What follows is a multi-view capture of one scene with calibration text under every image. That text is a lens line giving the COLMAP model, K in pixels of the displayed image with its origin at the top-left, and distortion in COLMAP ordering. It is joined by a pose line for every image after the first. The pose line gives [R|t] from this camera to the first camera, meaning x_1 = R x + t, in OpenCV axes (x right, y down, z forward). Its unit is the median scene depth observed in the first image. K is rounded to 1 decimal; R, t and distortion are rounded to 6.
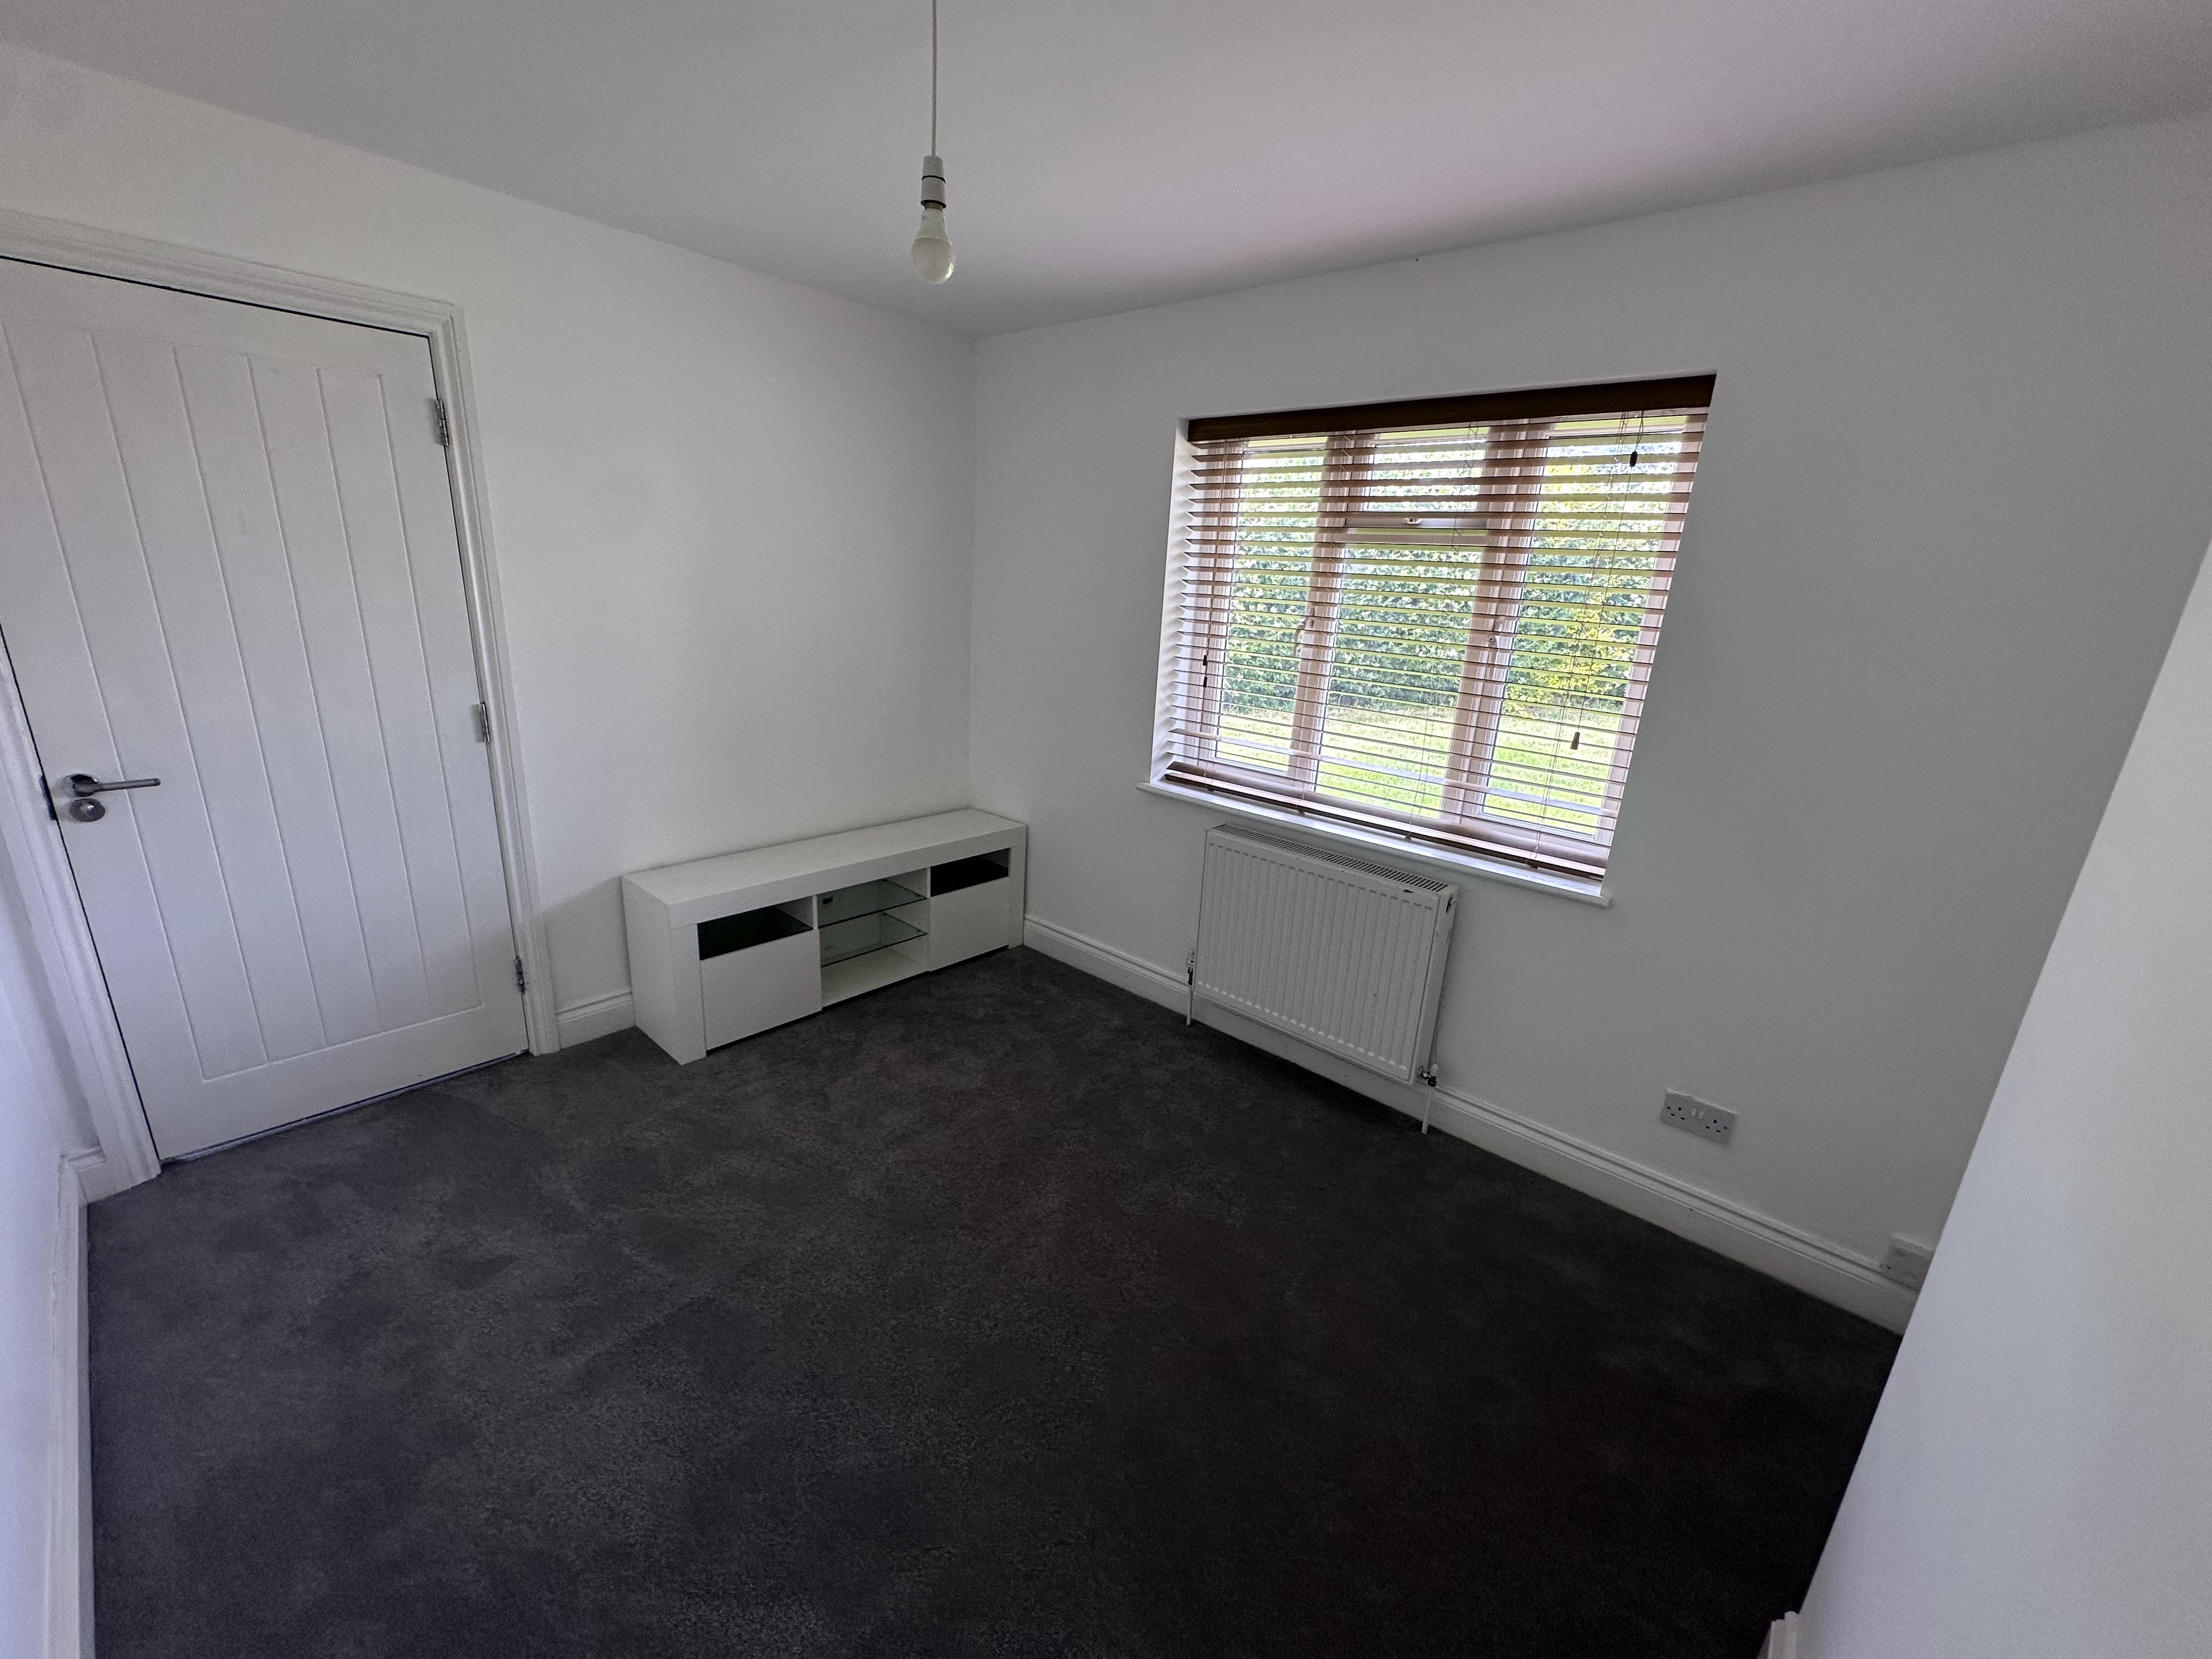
lens RADIAL K [[879.0, 0, 1105.4], [0, 879.0, 834.4], [0, 0, 1]] dist [-0.002809, -0.000634]
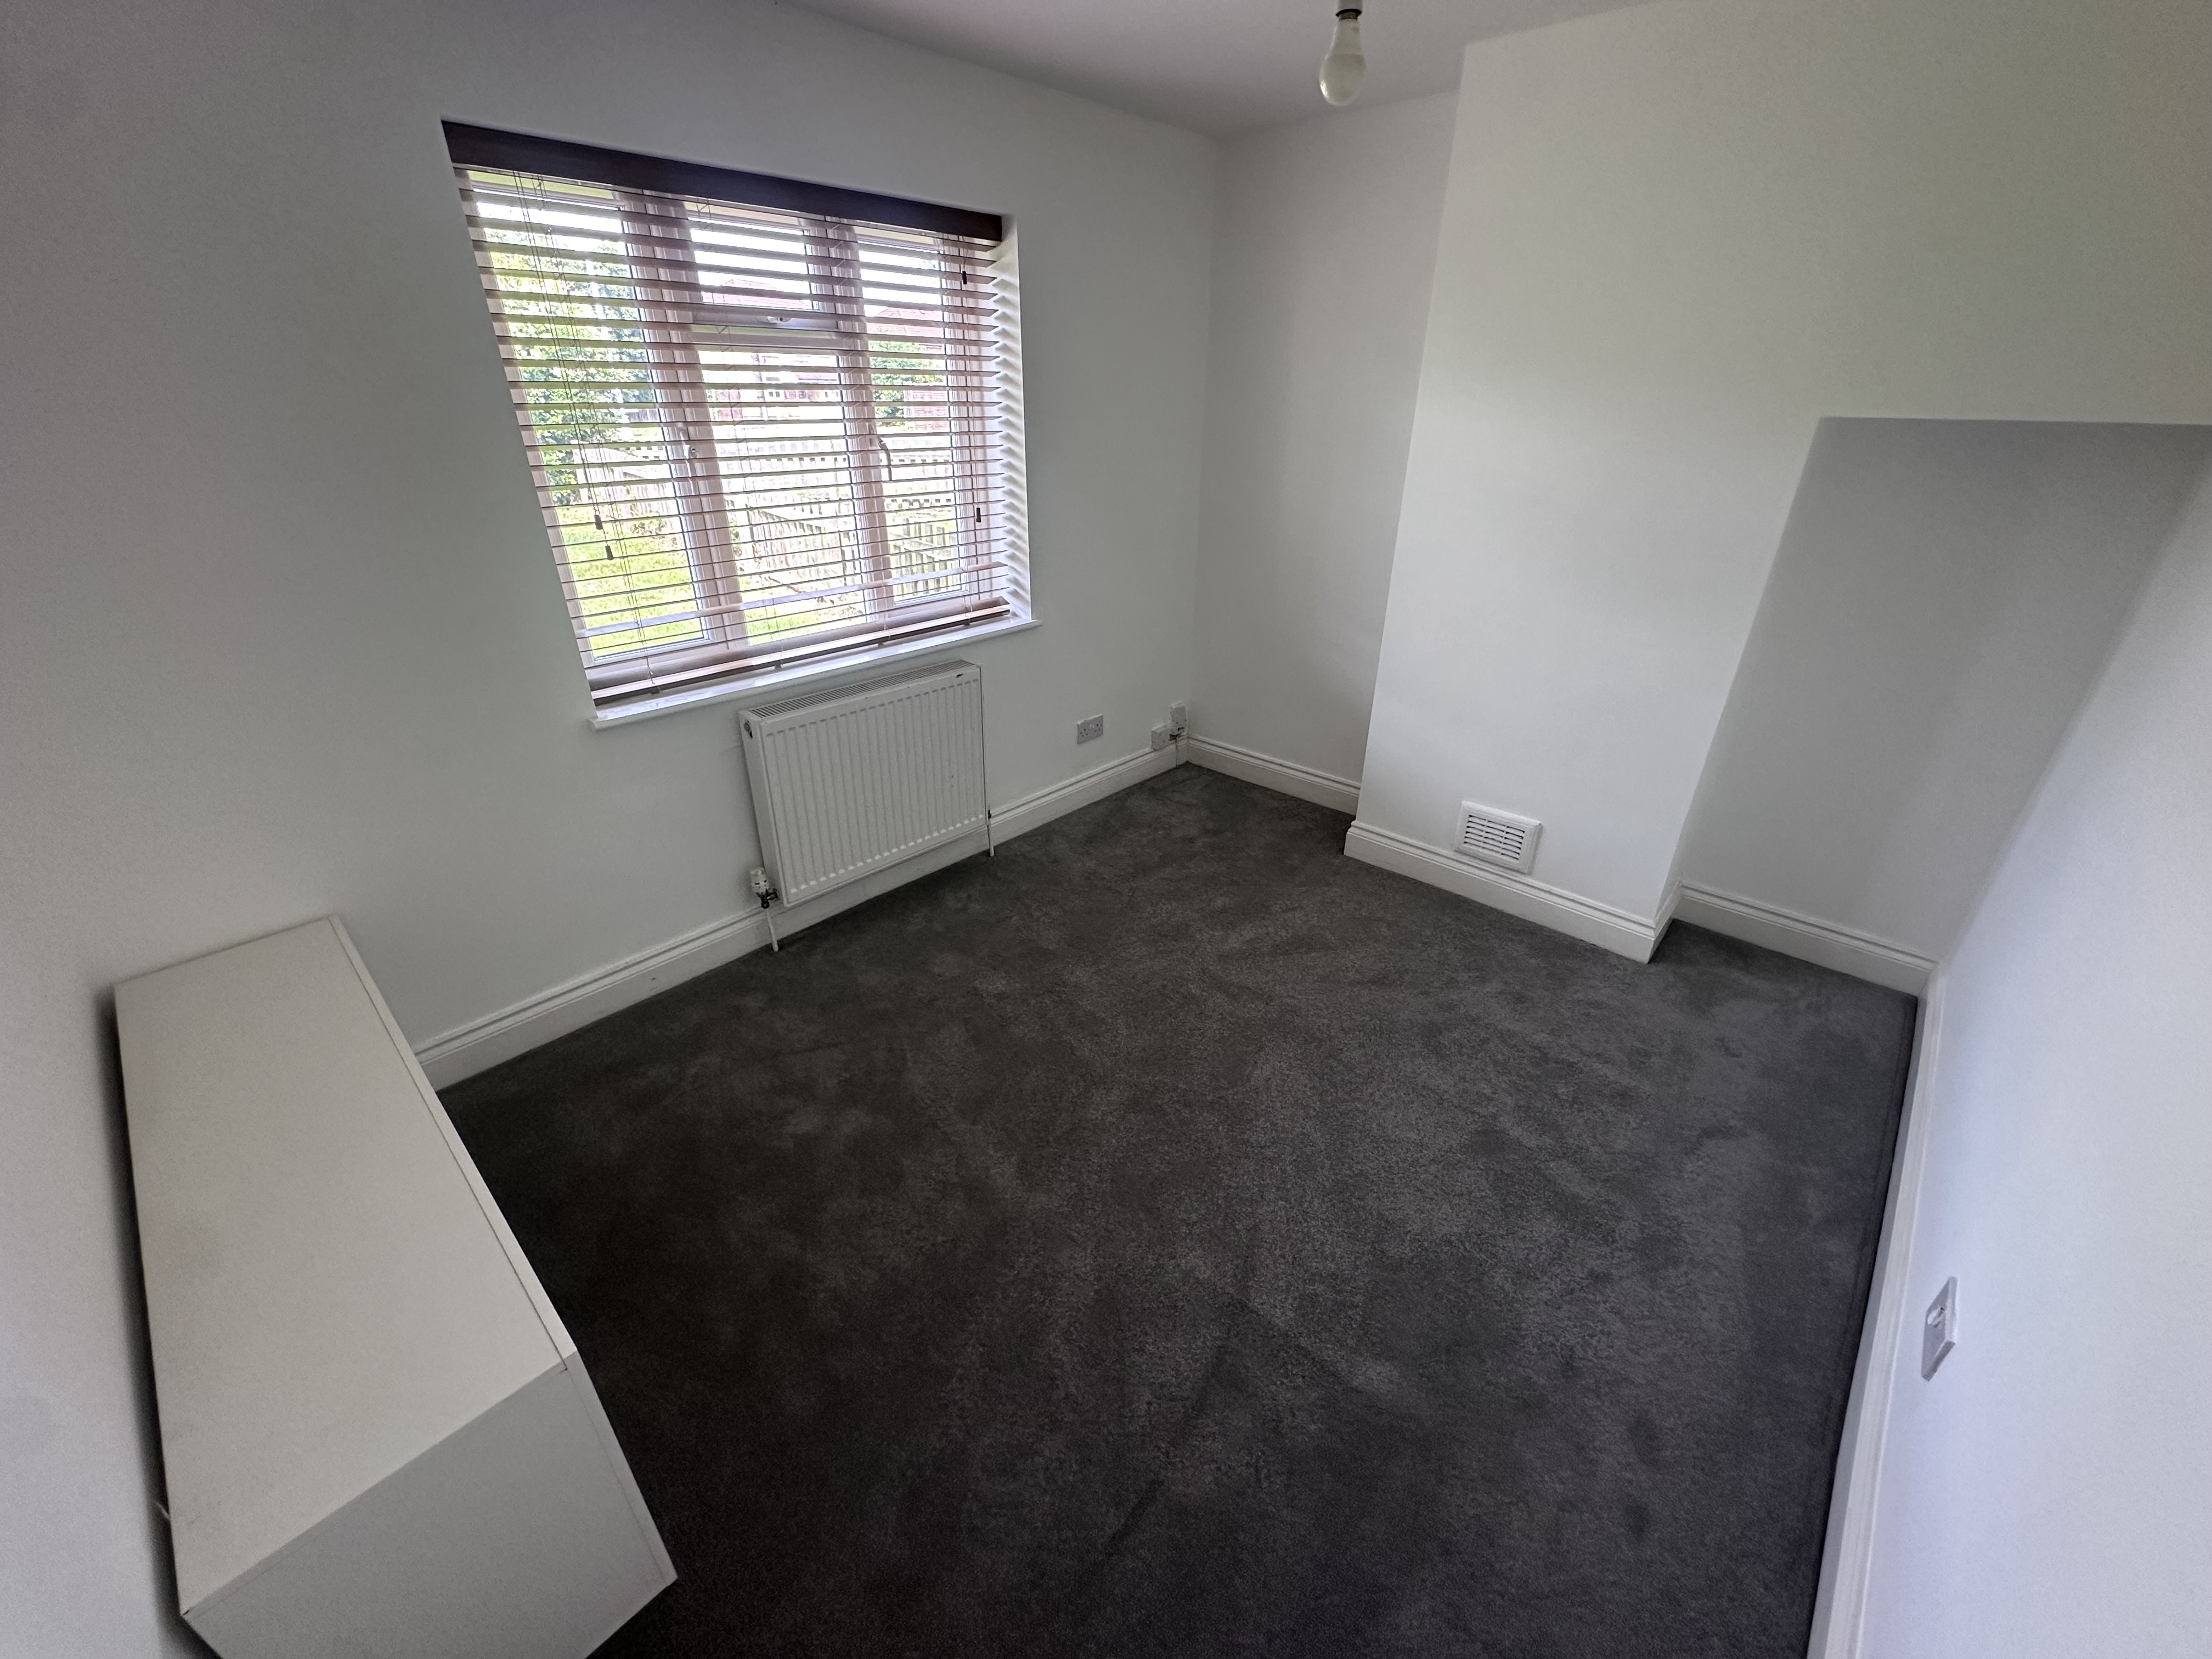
lens RADIAL K [[877.7, 0, 1112.0], [0, 877.7, 861.7], [0, 0, 1]] dist [0.000346, -0.000004]
pose [[0.015632, -0.514659, 0.857252, -0.722172], [0.289211, 0.823037, 0.488844, -0.223862], [-0.957138, 0.240285, 0.161710, 0.612475]]
